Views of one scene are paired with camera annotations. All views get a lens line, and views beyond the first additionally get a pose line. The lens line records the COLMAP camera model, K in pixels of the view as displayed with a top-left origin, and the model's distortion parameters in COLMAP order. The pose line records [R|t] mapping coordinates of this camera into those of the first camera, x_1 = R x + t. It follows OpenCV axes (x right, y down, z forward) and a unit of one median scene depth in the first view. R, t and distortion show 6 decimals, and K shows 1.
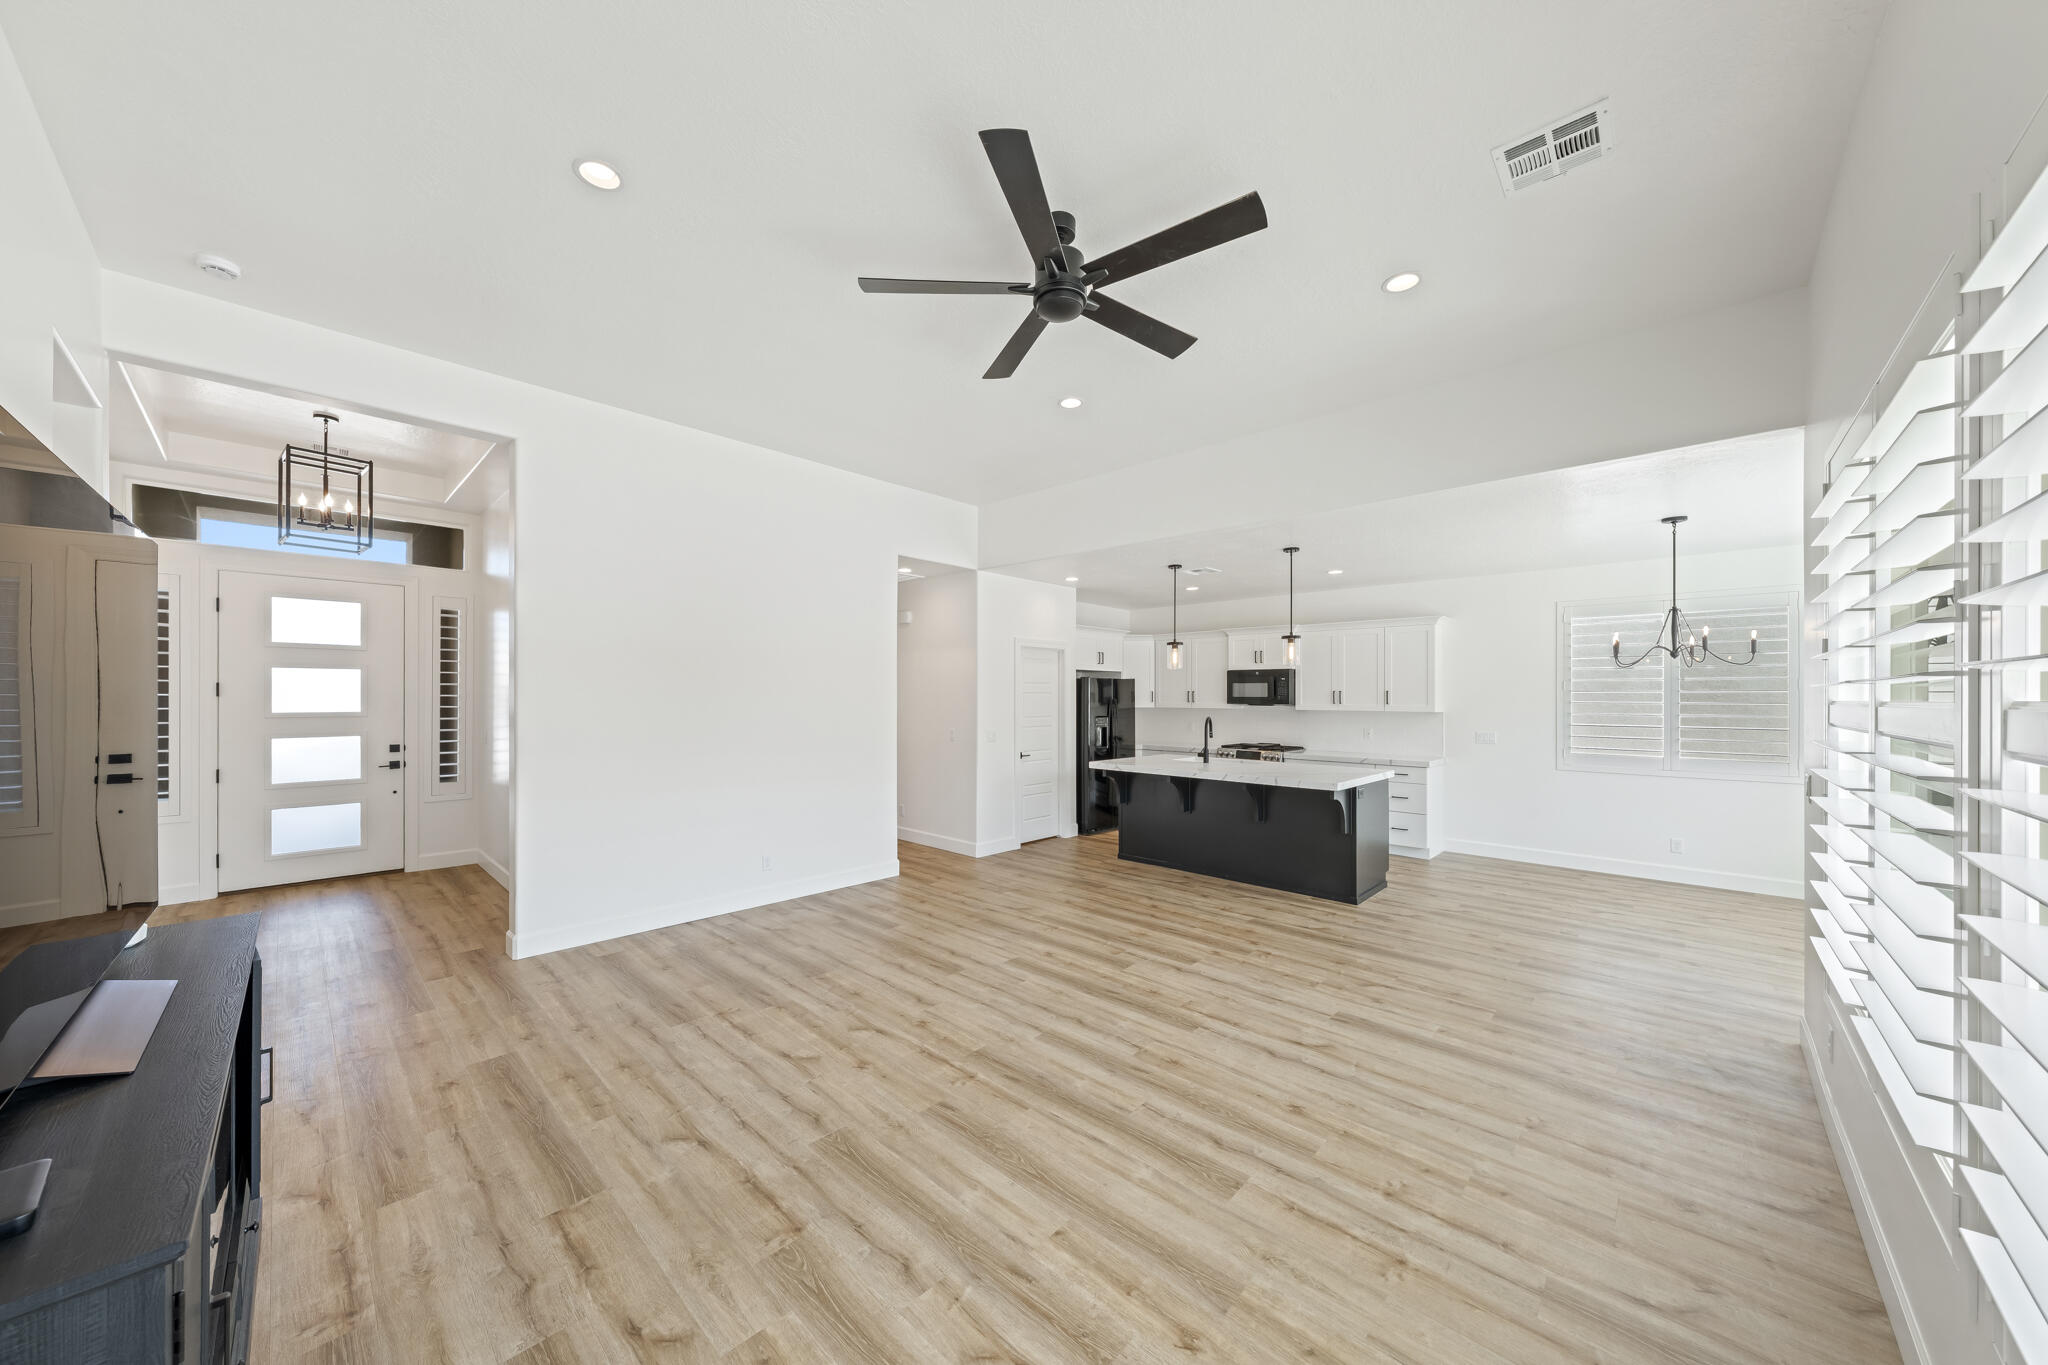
lens RADIAL K [[701.7, 0, 1017.0], [0, 701.7, 689.7], [0, 0, 1]] dist [-0.001388, 0.000194]
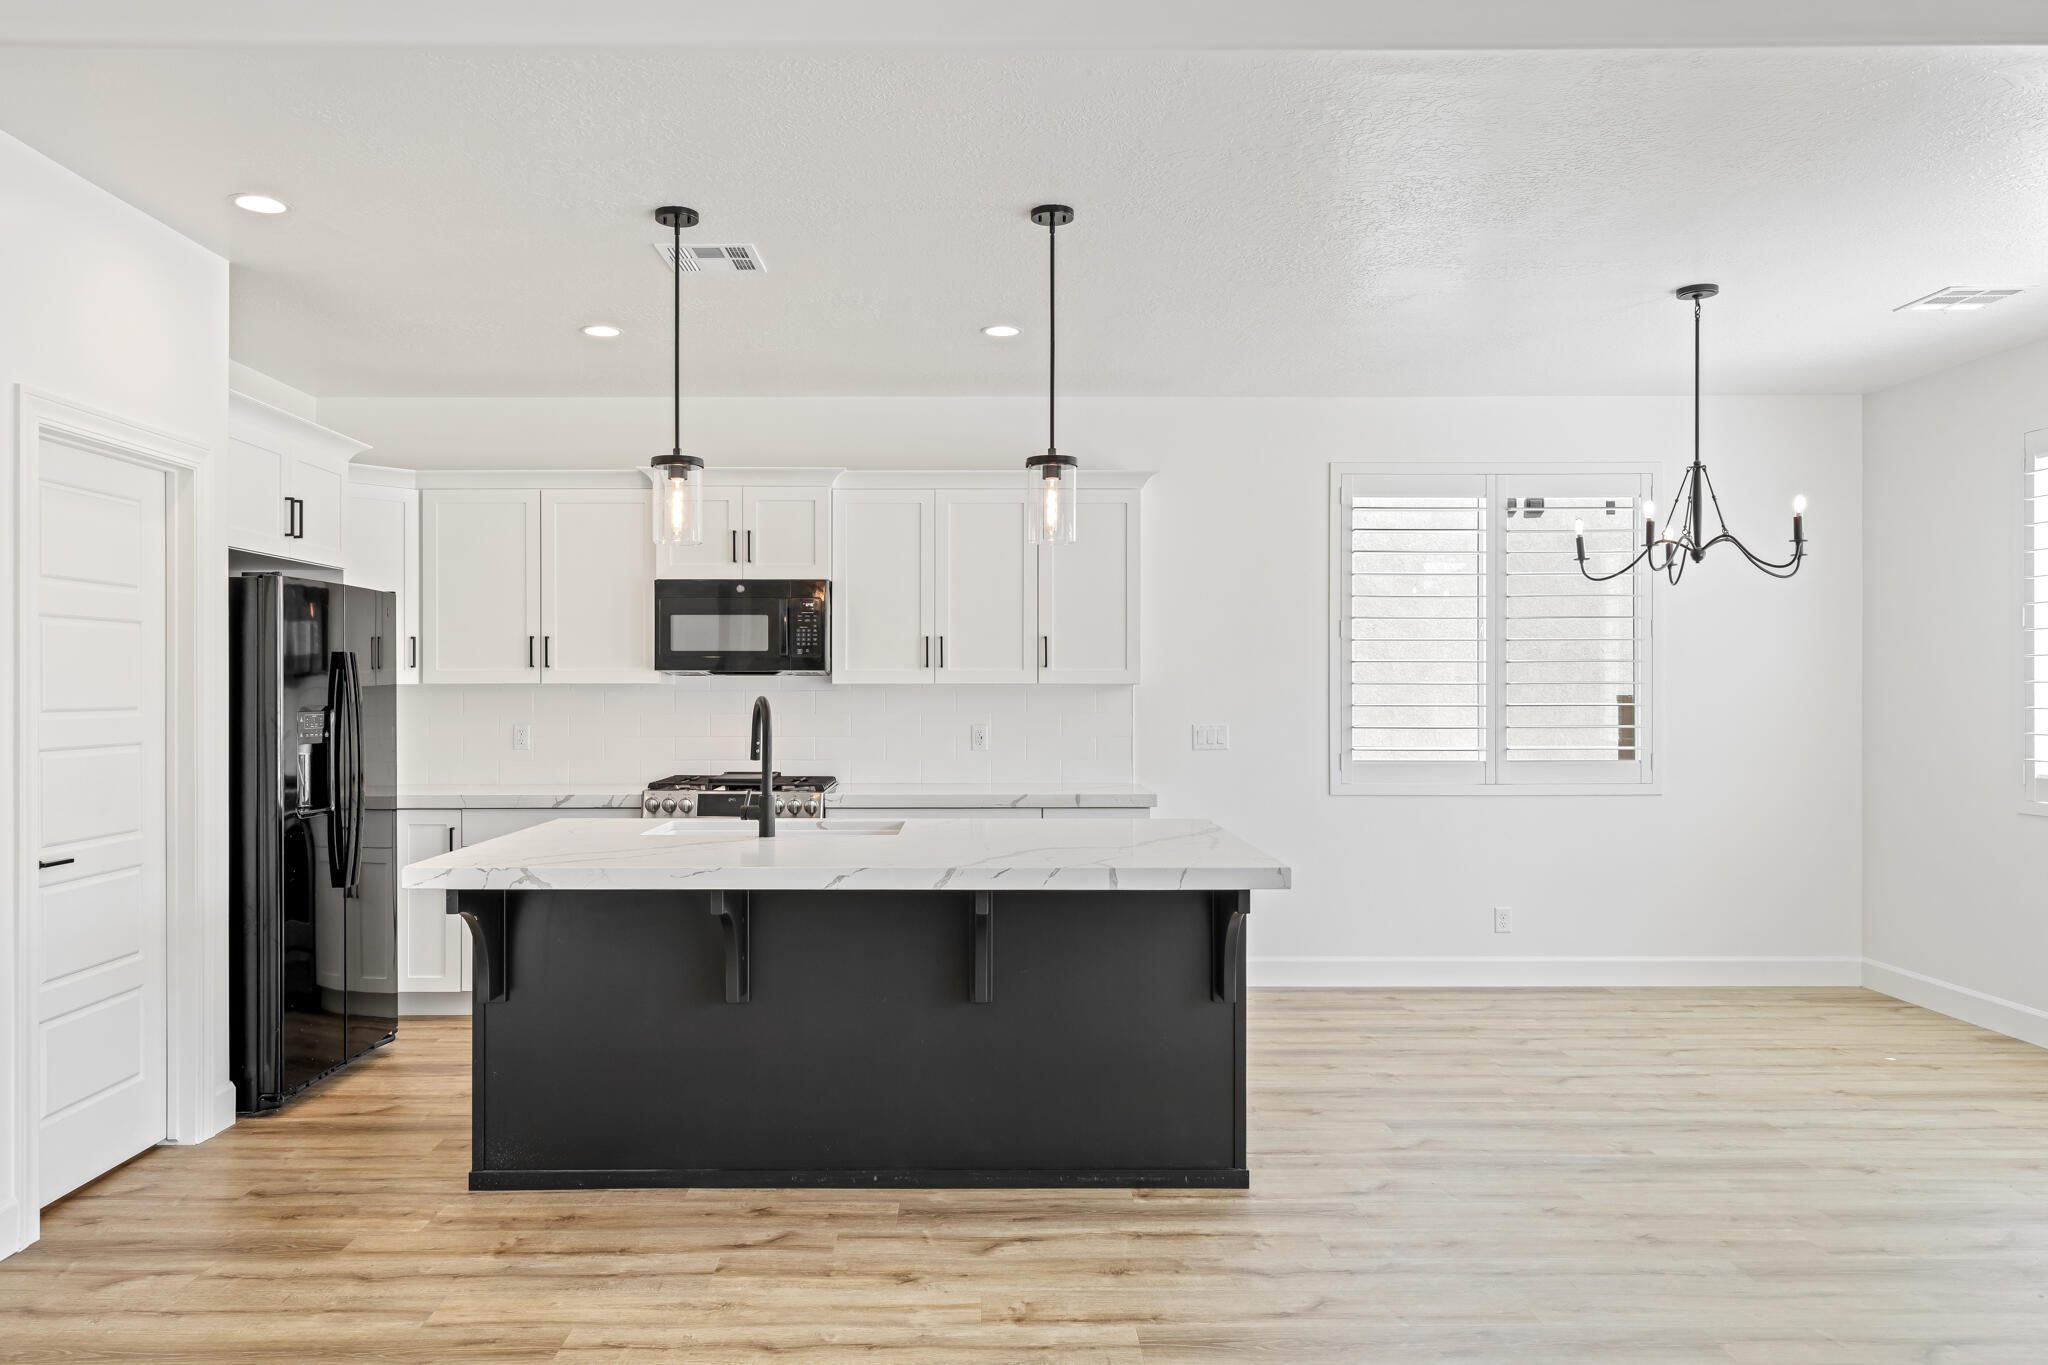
lens RADIAL K [[1375.2, 0, 975.5], [0, 1375.2, 693.5], [0, 0, 1]] dist [-0.000452, 0.007980]
pose [[0.724021, -0.007338, 0.689738, -0.119227], [-0.003082, 0.999899, 0.013874, 0.033174], [-0.689771, -0.012171, 0.723926, 0.553448]]
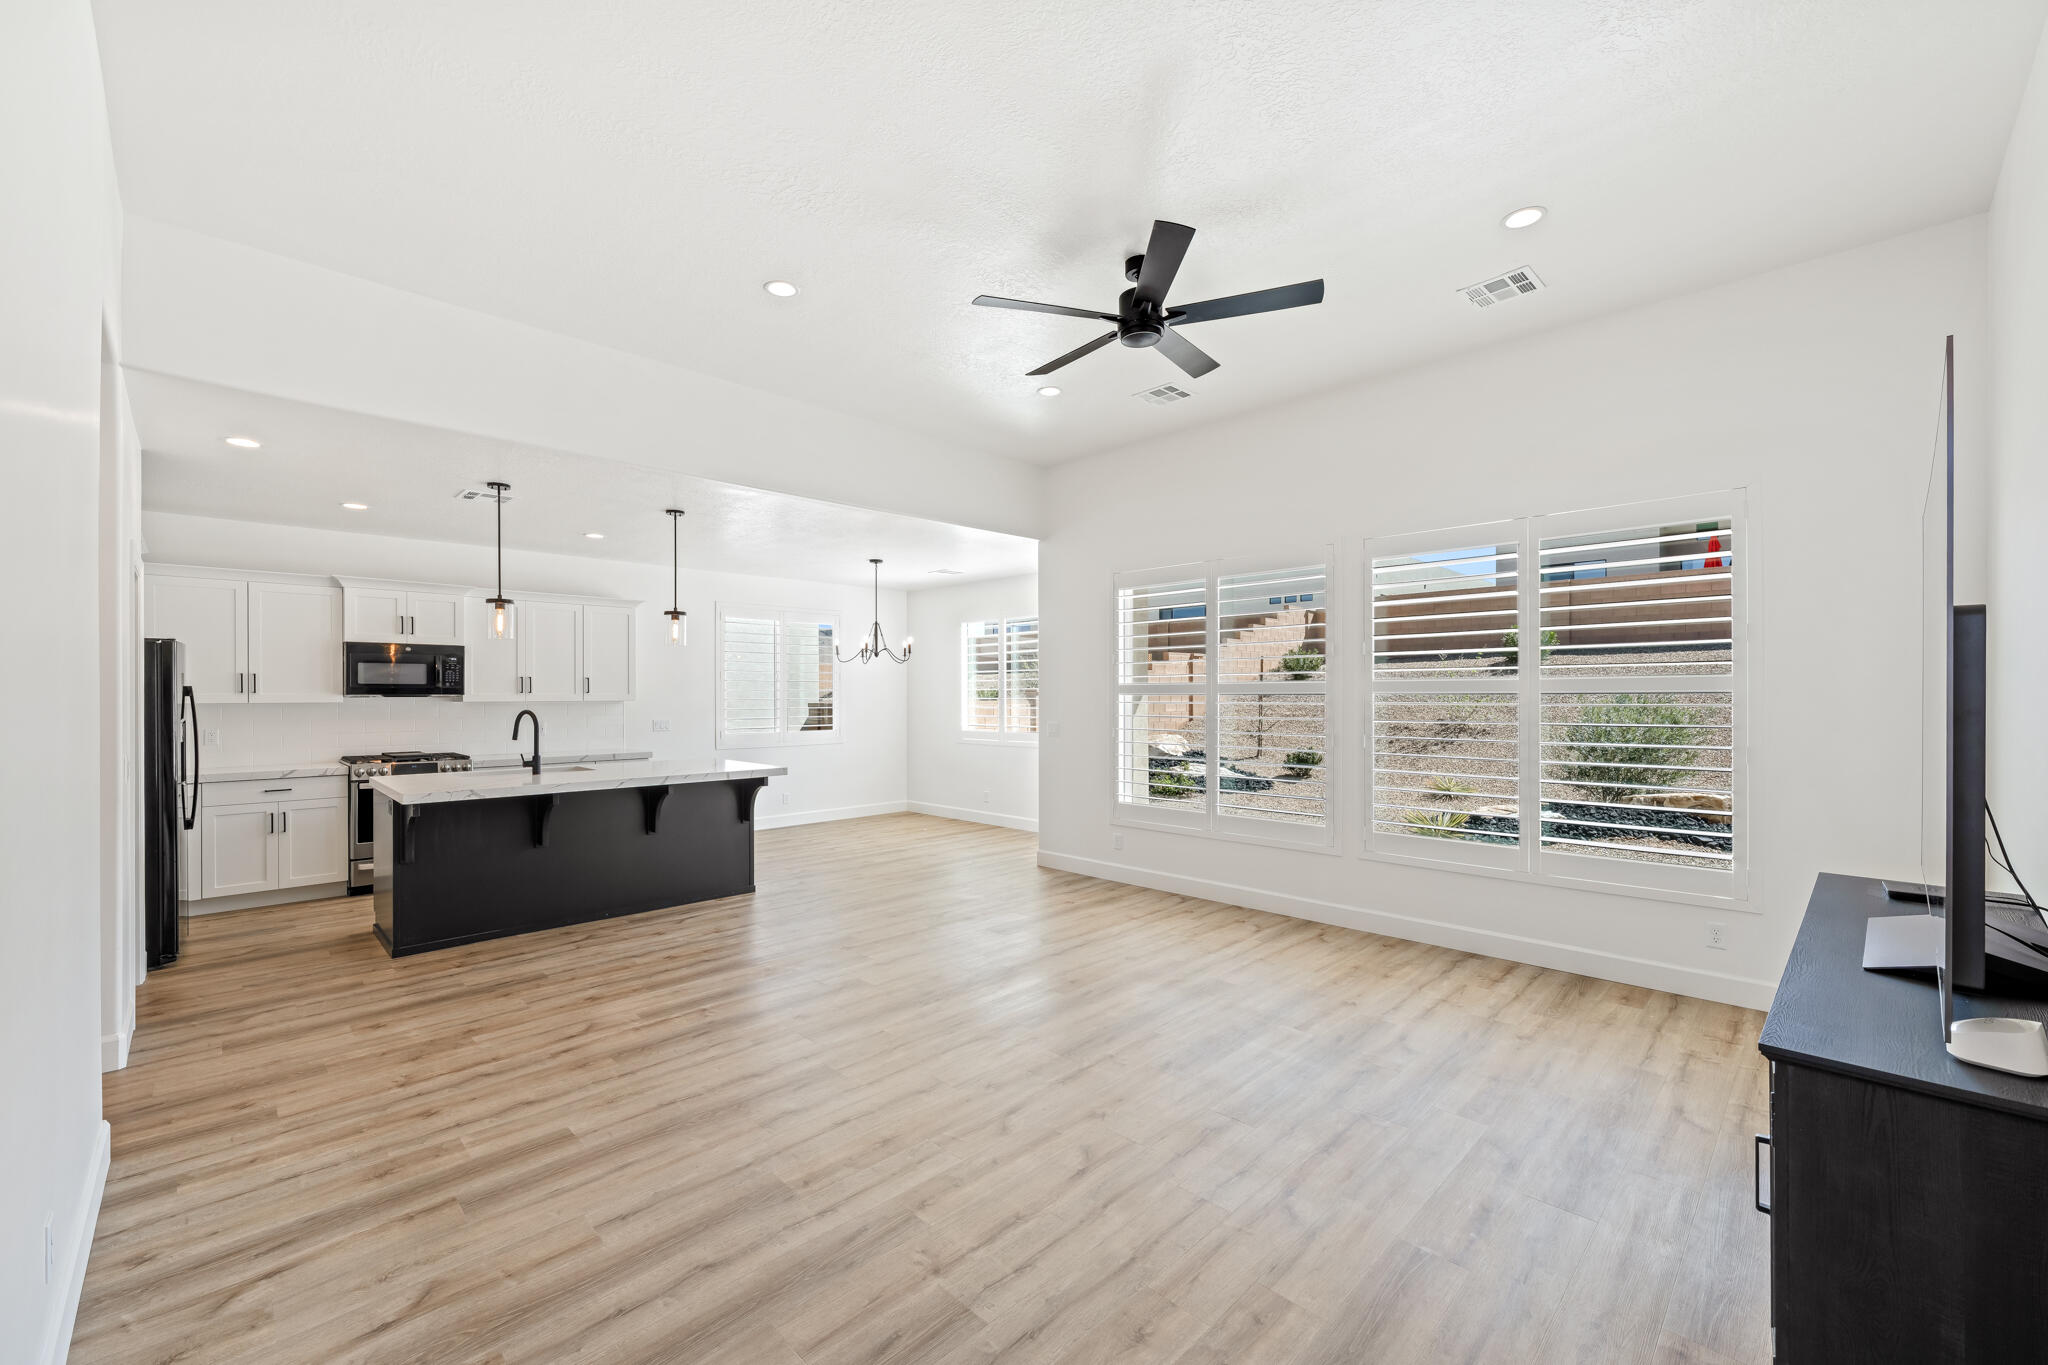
lens RADIAL K [[819.1, 0, 1012.0], [0, 819.1, 692.7], [0, 0, 1]] dist [0.000005, -0.001212]
pose [[0.035001, -0.002517, 0.999384, -0.640468], [-0.007517, 0.999968, 0.002782, 0.017932], [-0.999359, -0.007610, 0.034981, 0.575980]]
